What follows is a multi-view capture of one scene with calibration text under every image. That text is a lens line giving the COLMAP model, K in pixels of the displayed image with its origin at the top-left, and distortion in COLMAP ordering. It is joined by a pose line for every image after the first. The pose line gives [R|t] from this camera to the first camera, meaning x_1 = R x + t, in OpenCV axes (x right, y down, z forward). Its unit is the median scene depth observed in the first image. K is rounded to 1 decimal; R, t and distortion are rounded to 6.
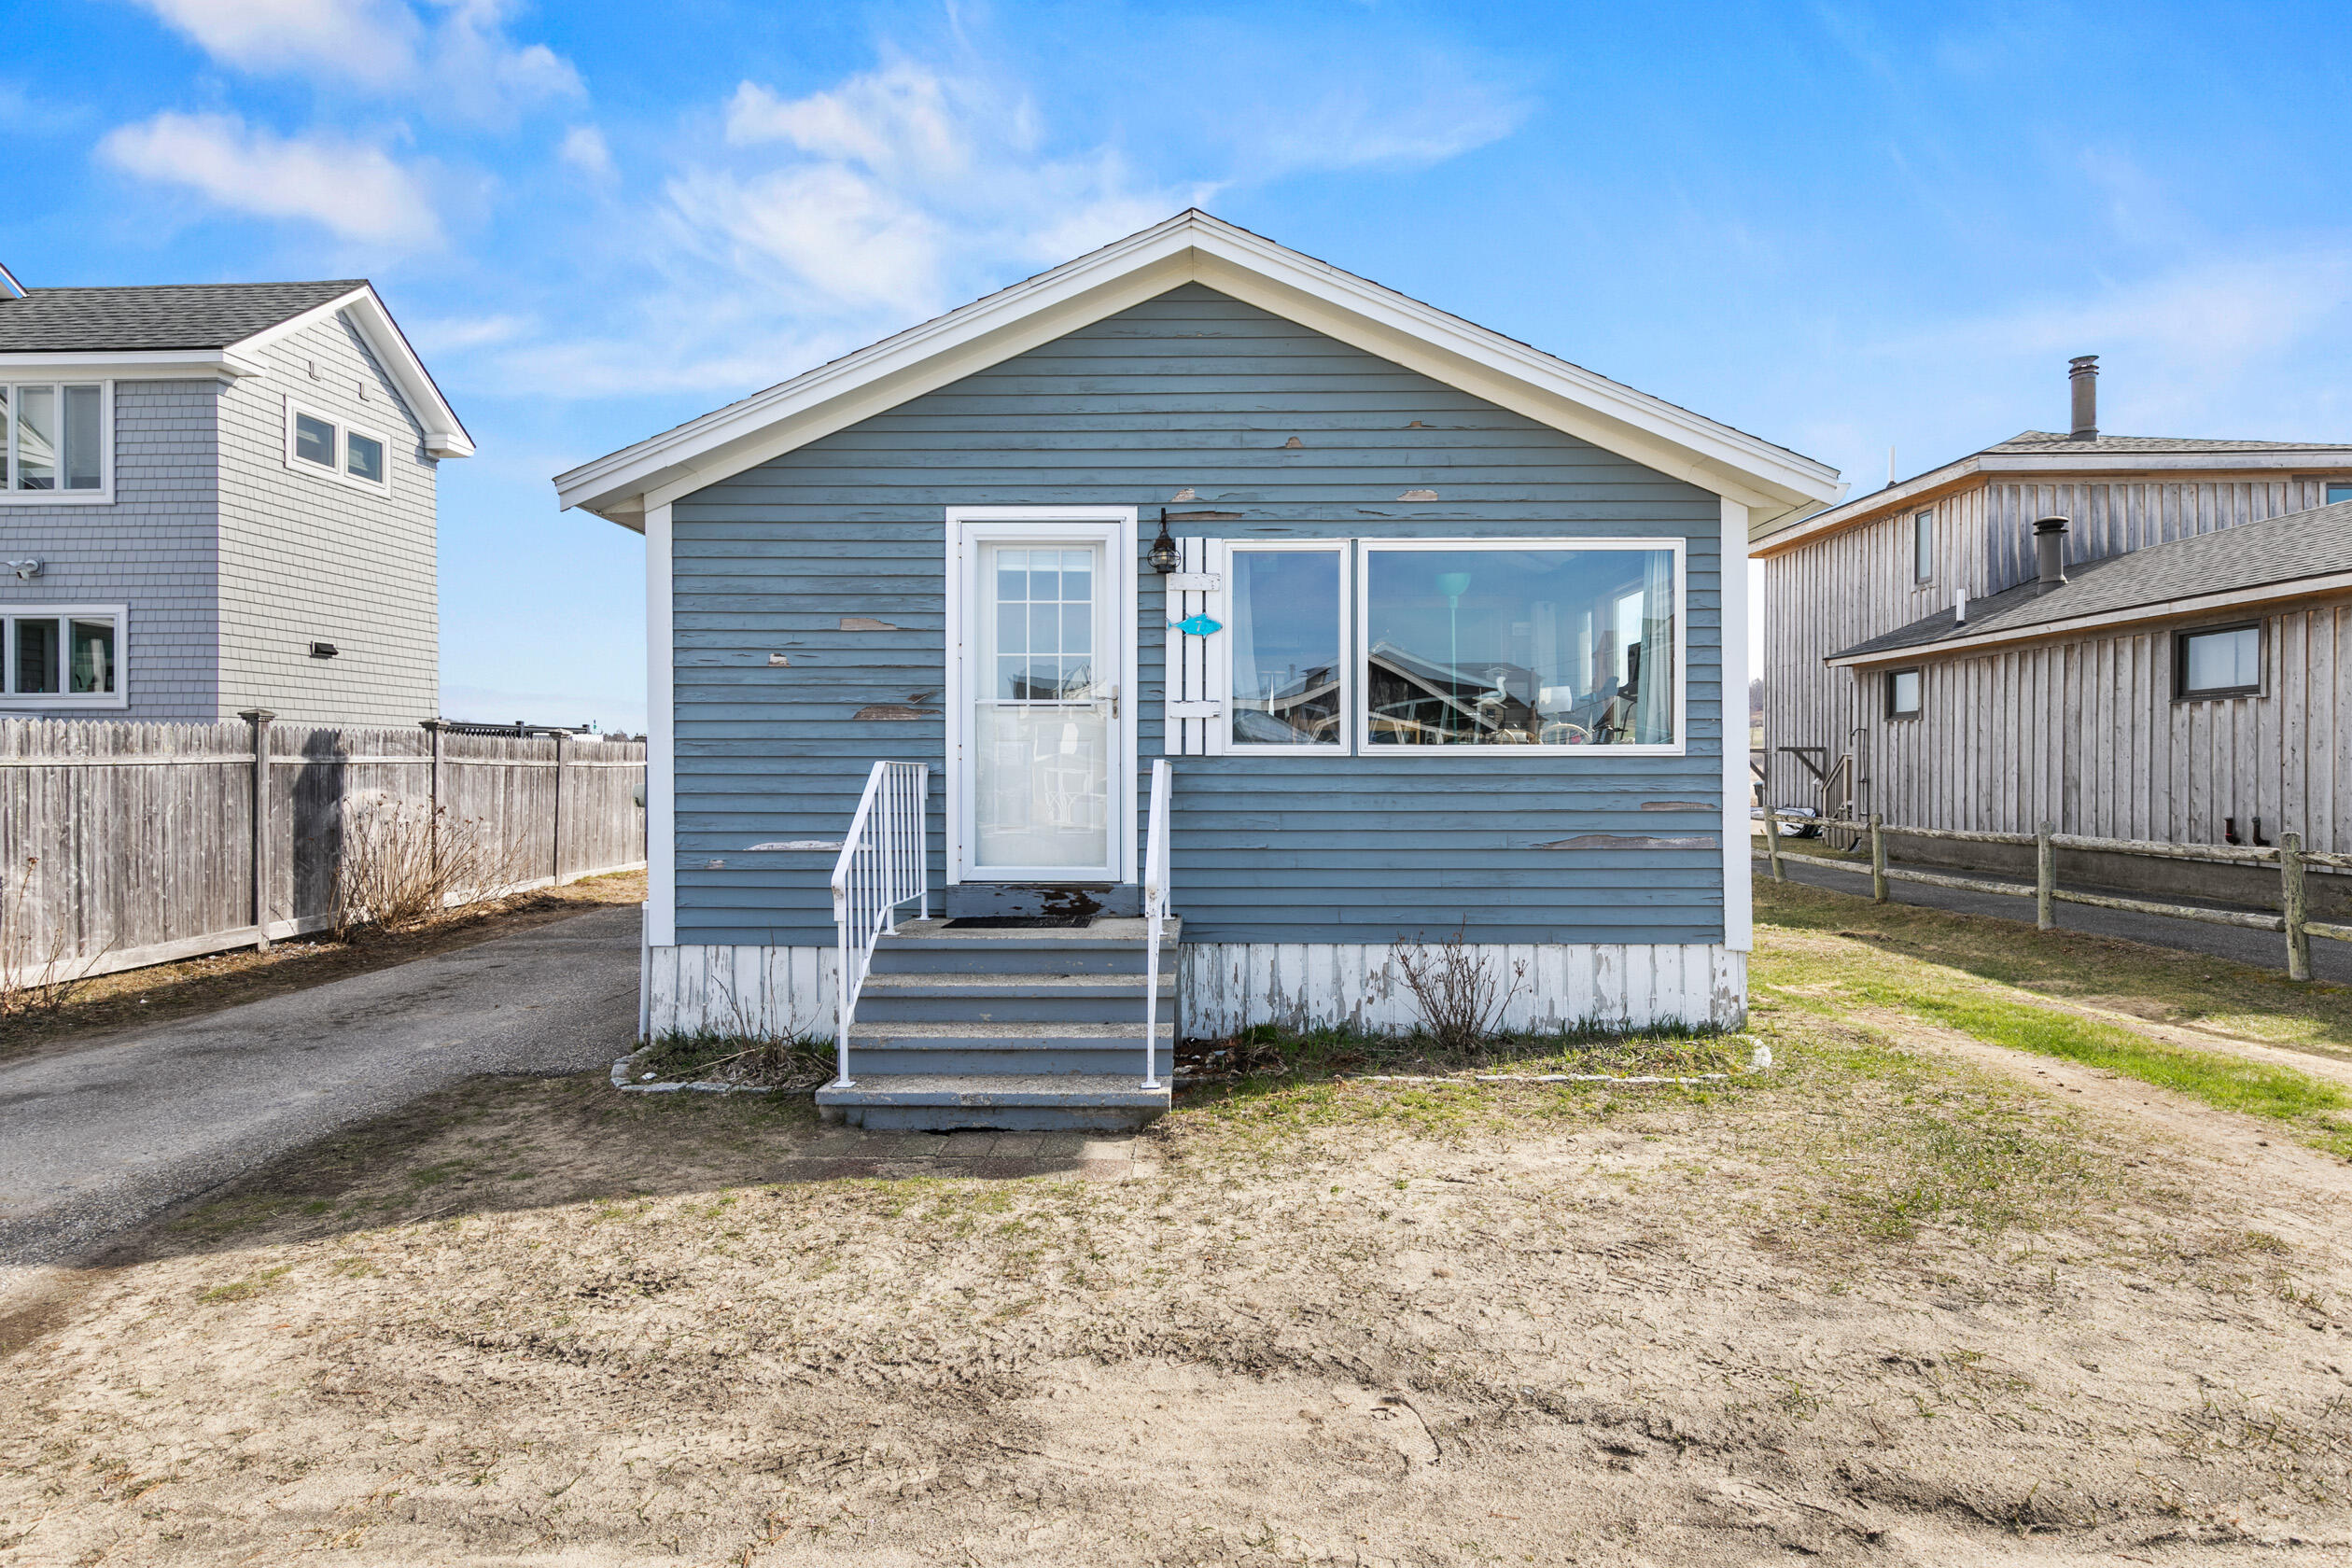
lens RADIAL K [[1259.5, 0, 1176.0], [0, 1259.5, 784.0], [0, 0, 1]] dist [0.001355, 0.000517]
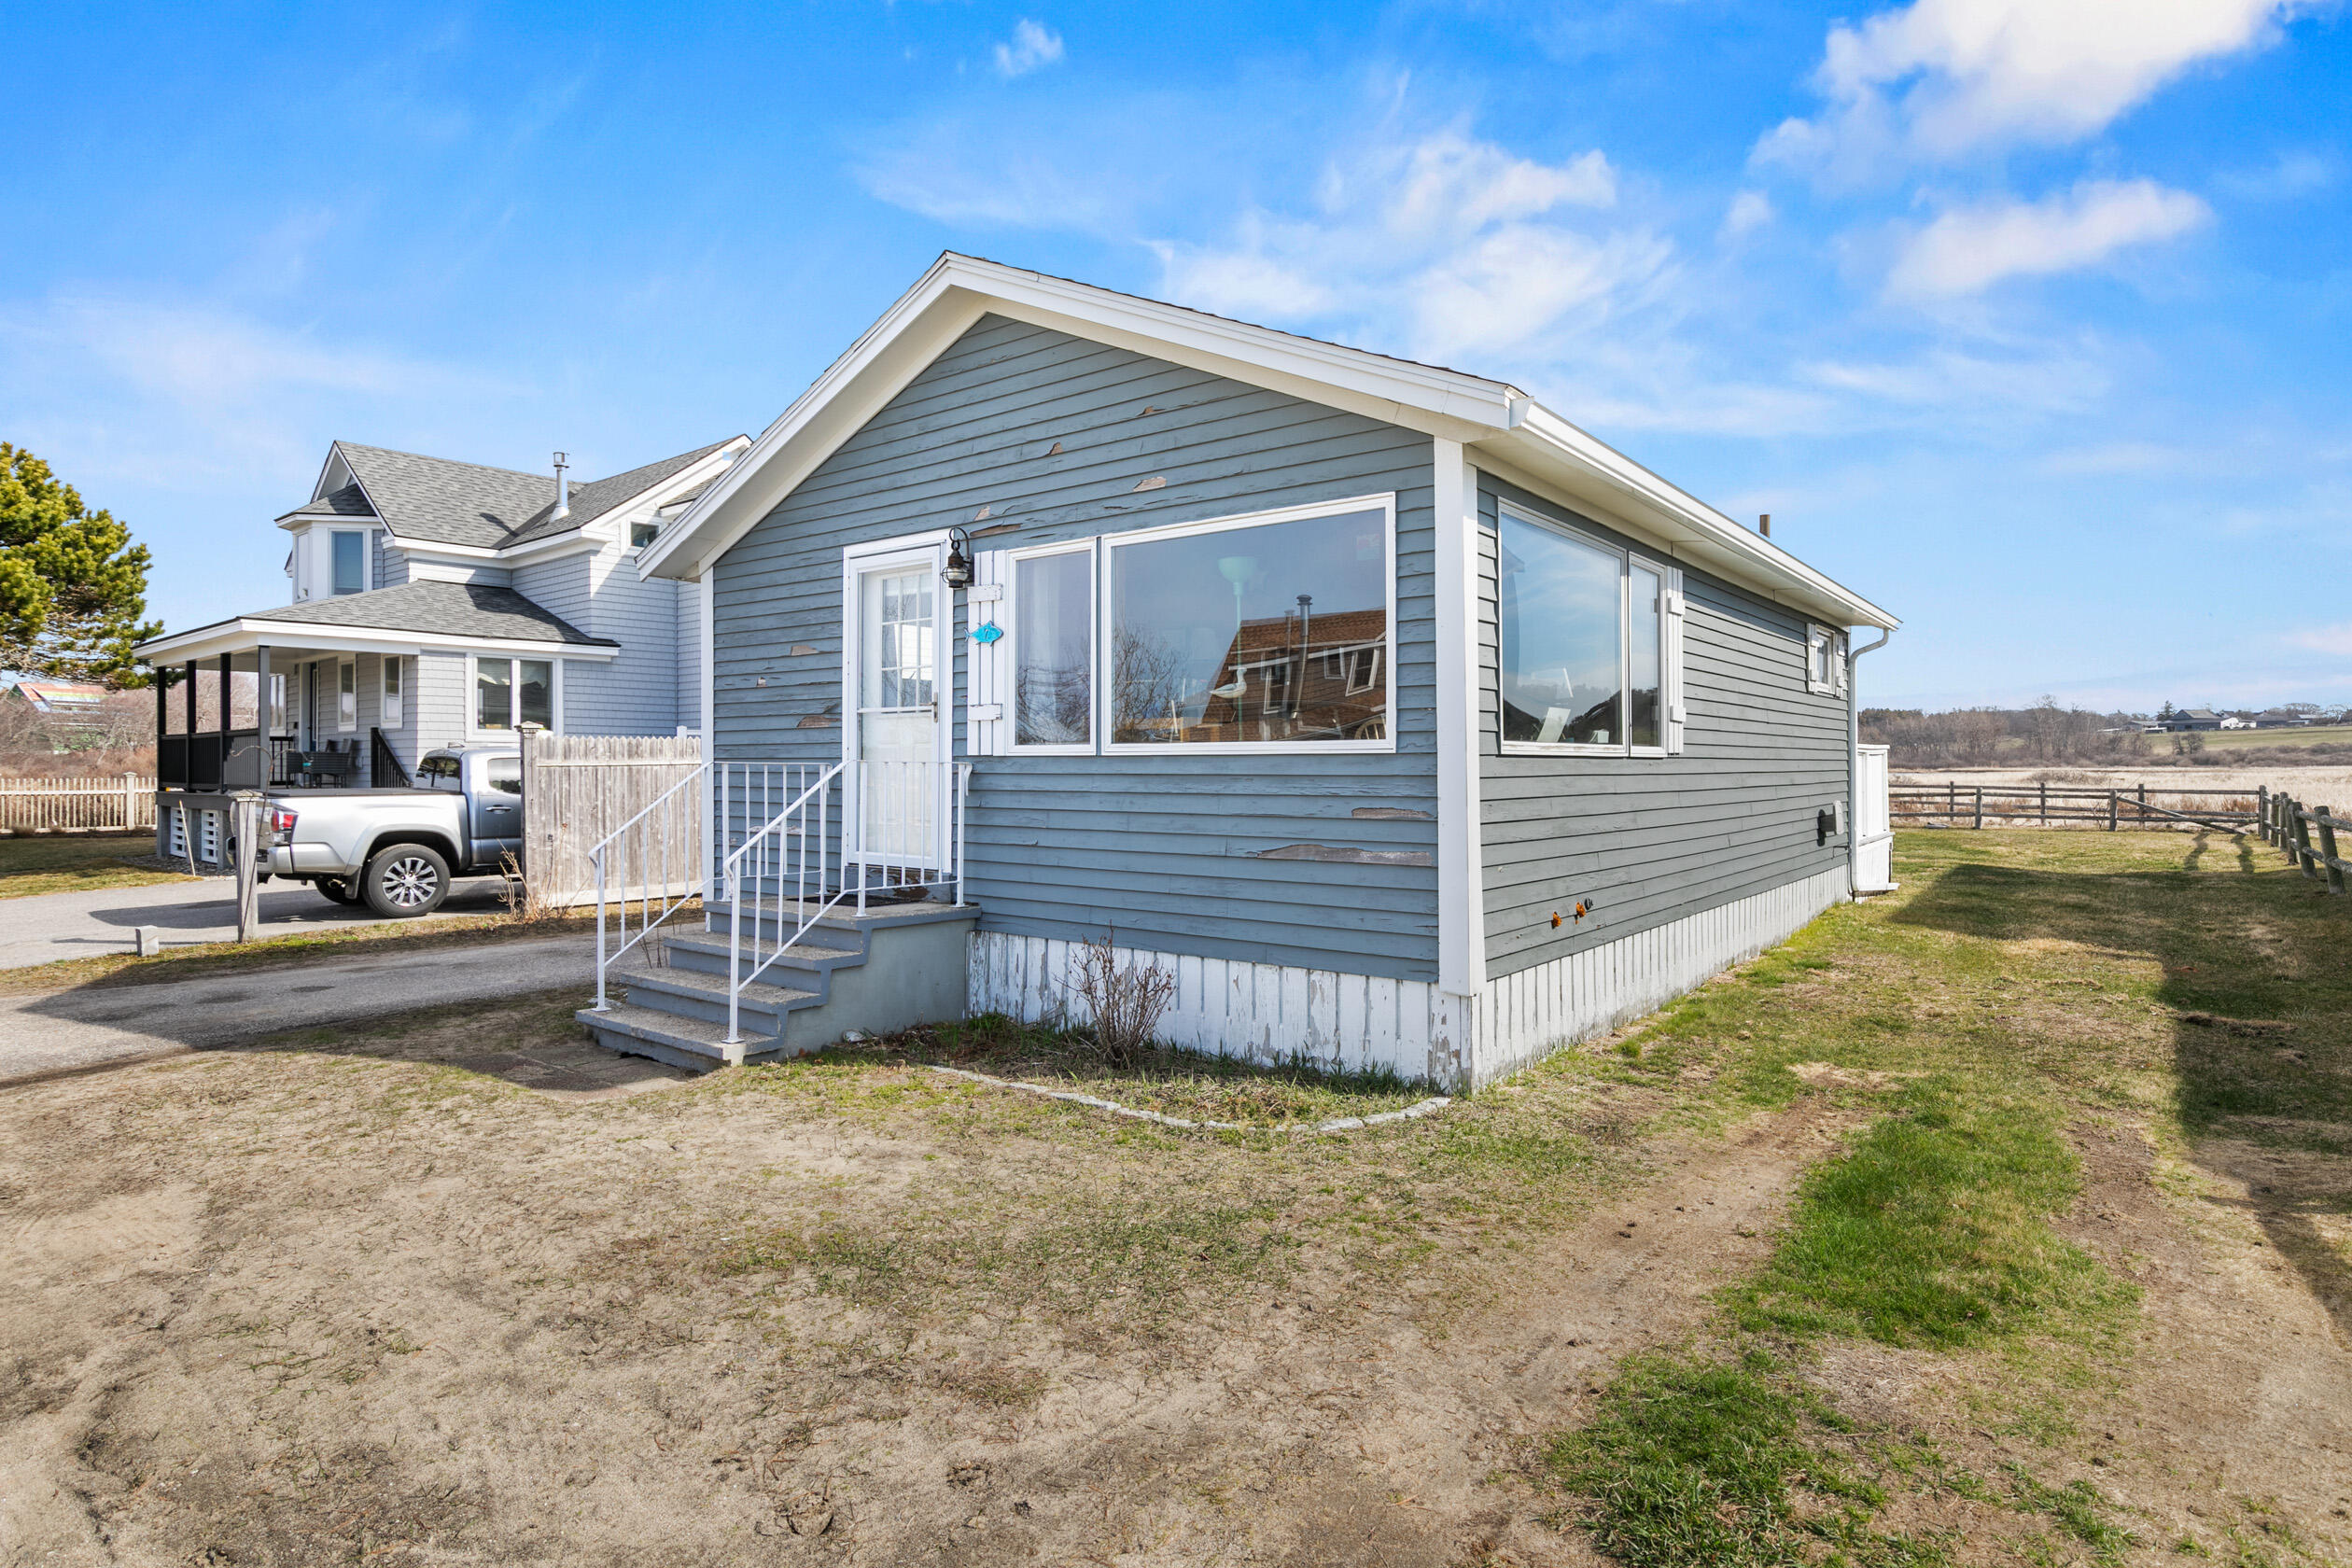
lens RADIAL K [[1235.3, 0, 1179.5], [0, 1235.3, 777.3], [0, 0, 1]] dist [-0.001259, 0.000730]
pose [[0.802847, 0.005121, -0.596164, 0.770896], [-0.008183, 0.999964, -0.002431, -0.003157], [0.596130, 0.006830, 0.802859, 0.257547]]
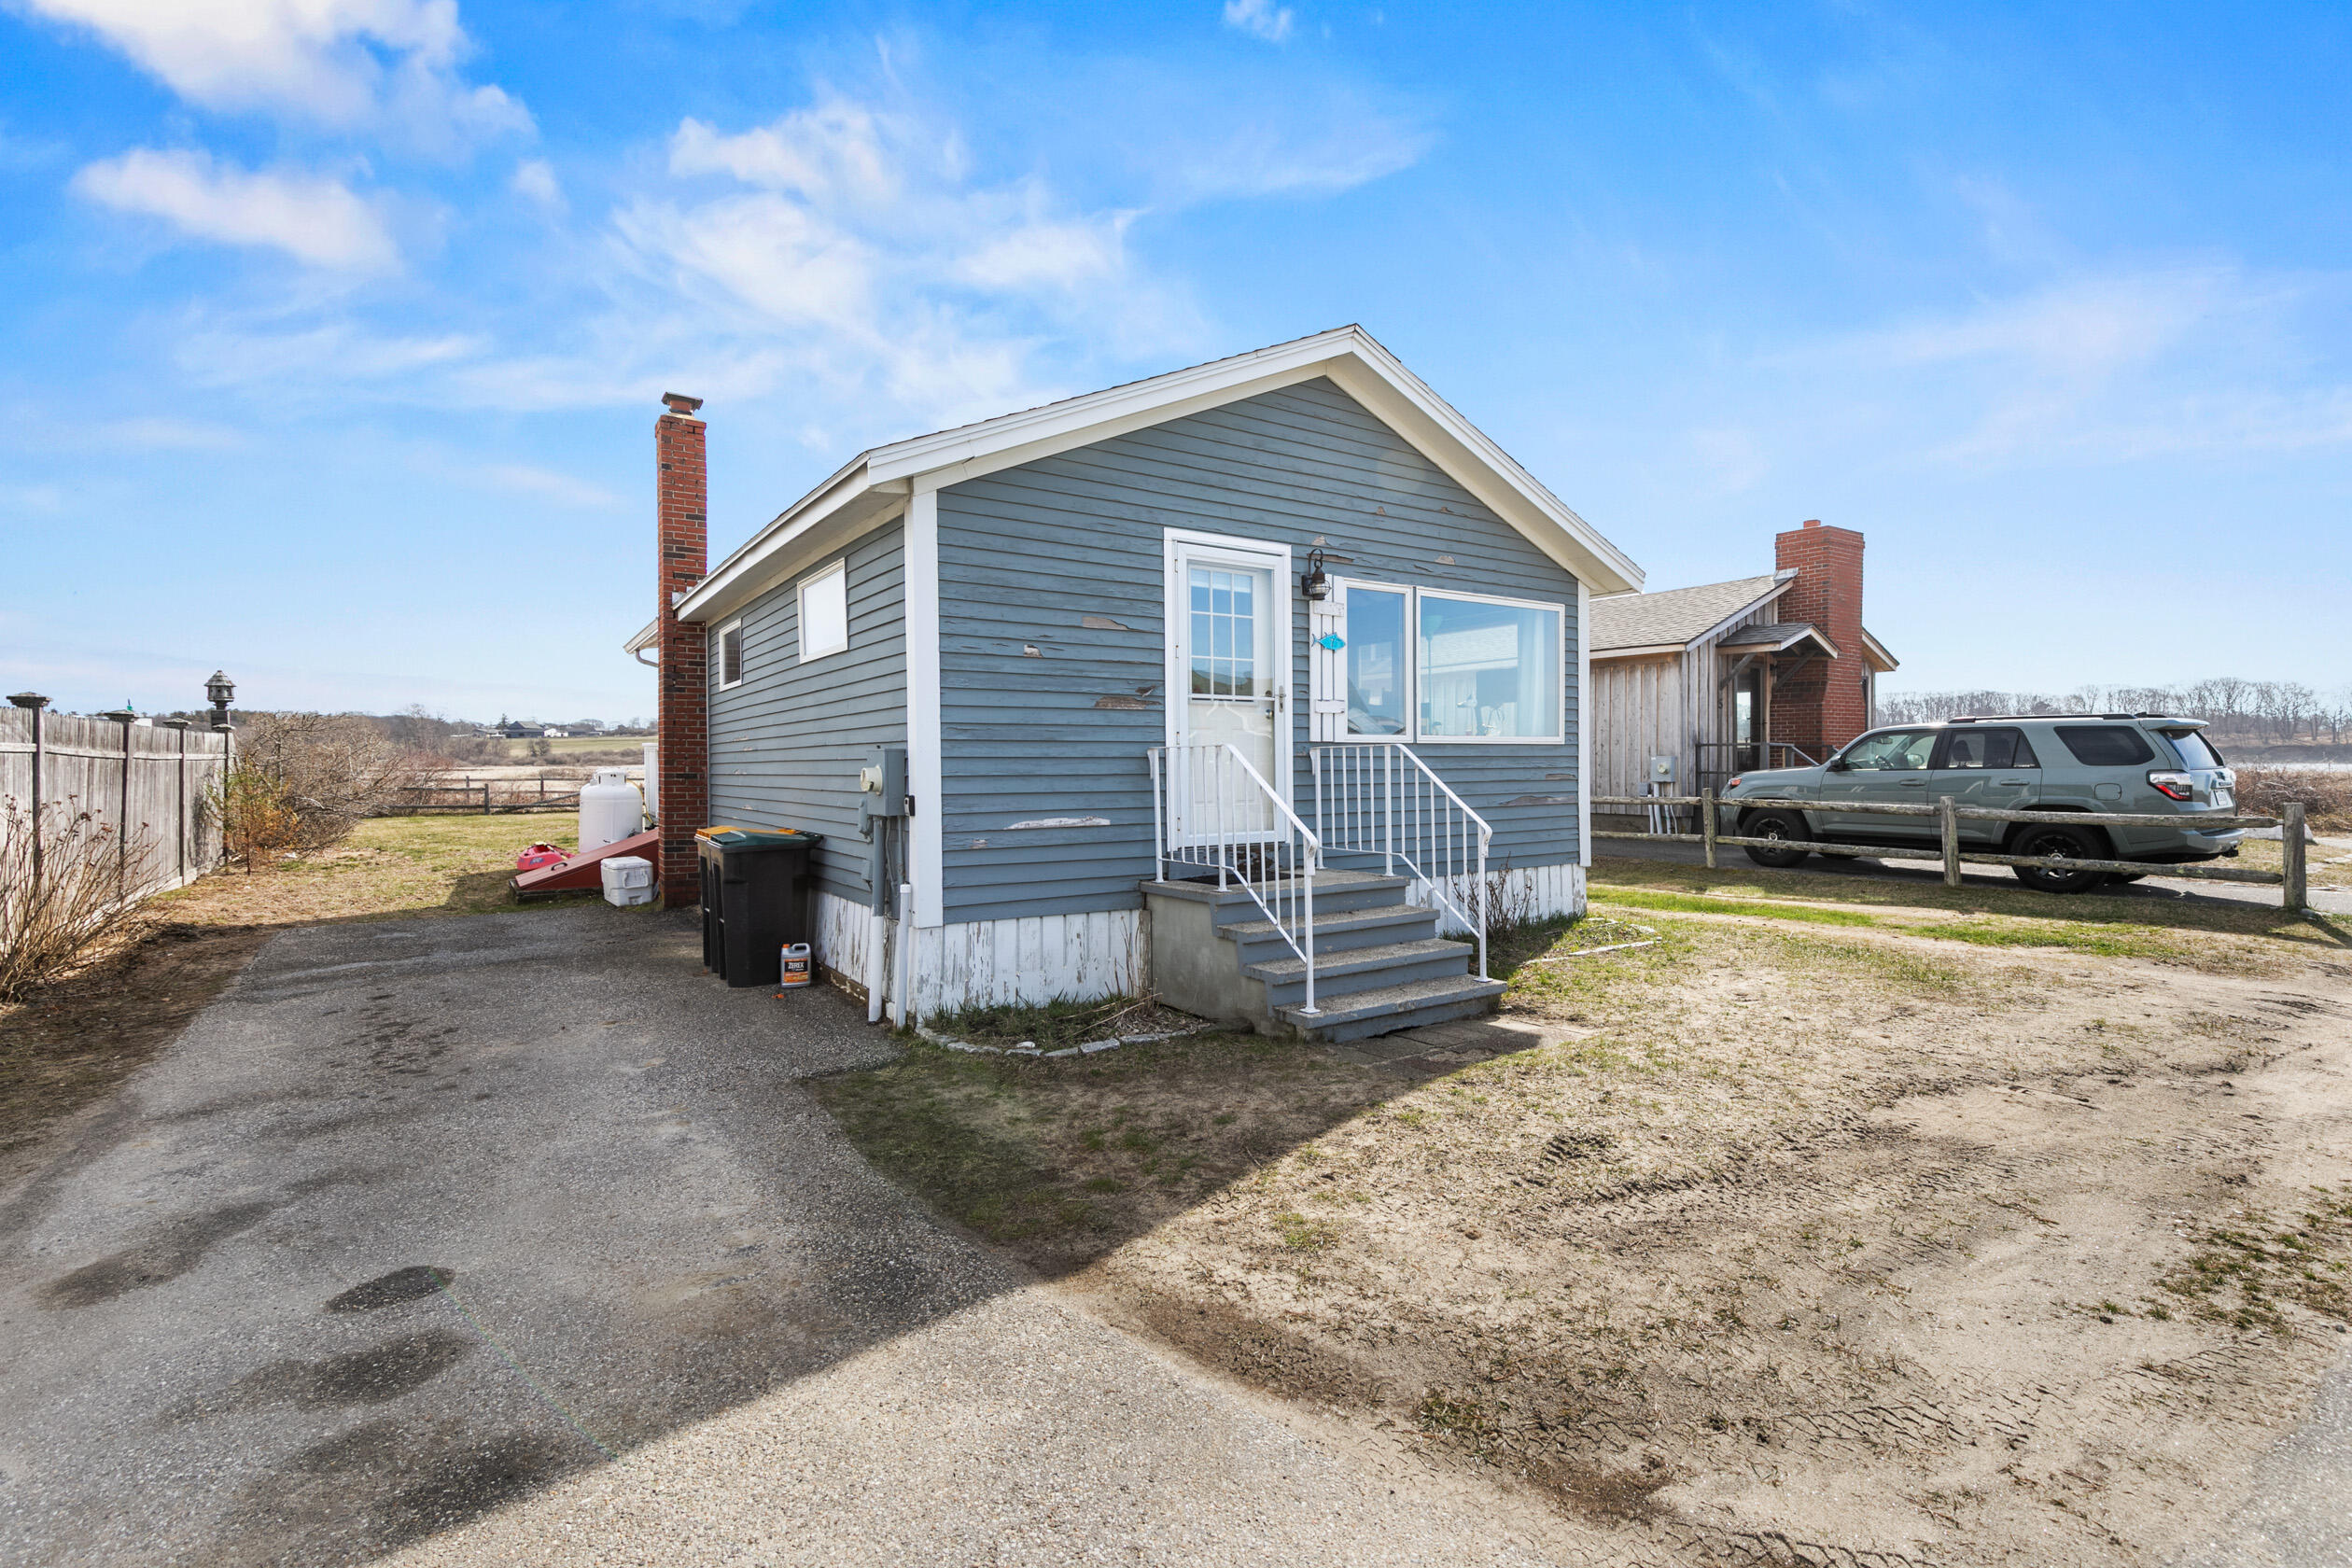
lens RADIAL K [[1066.6, 0, 1176.0], [0, 1066.6, 784.0], [0, 0, 1]] dist [0.003902, 0.000066]
pose [[0.820506, -0.016442, 0.571401, -0.745429], [0.013740, 0.999865, 0.009040, 0.008626], [-0.571473, 0.000433, 0.820621, 0.185645]]
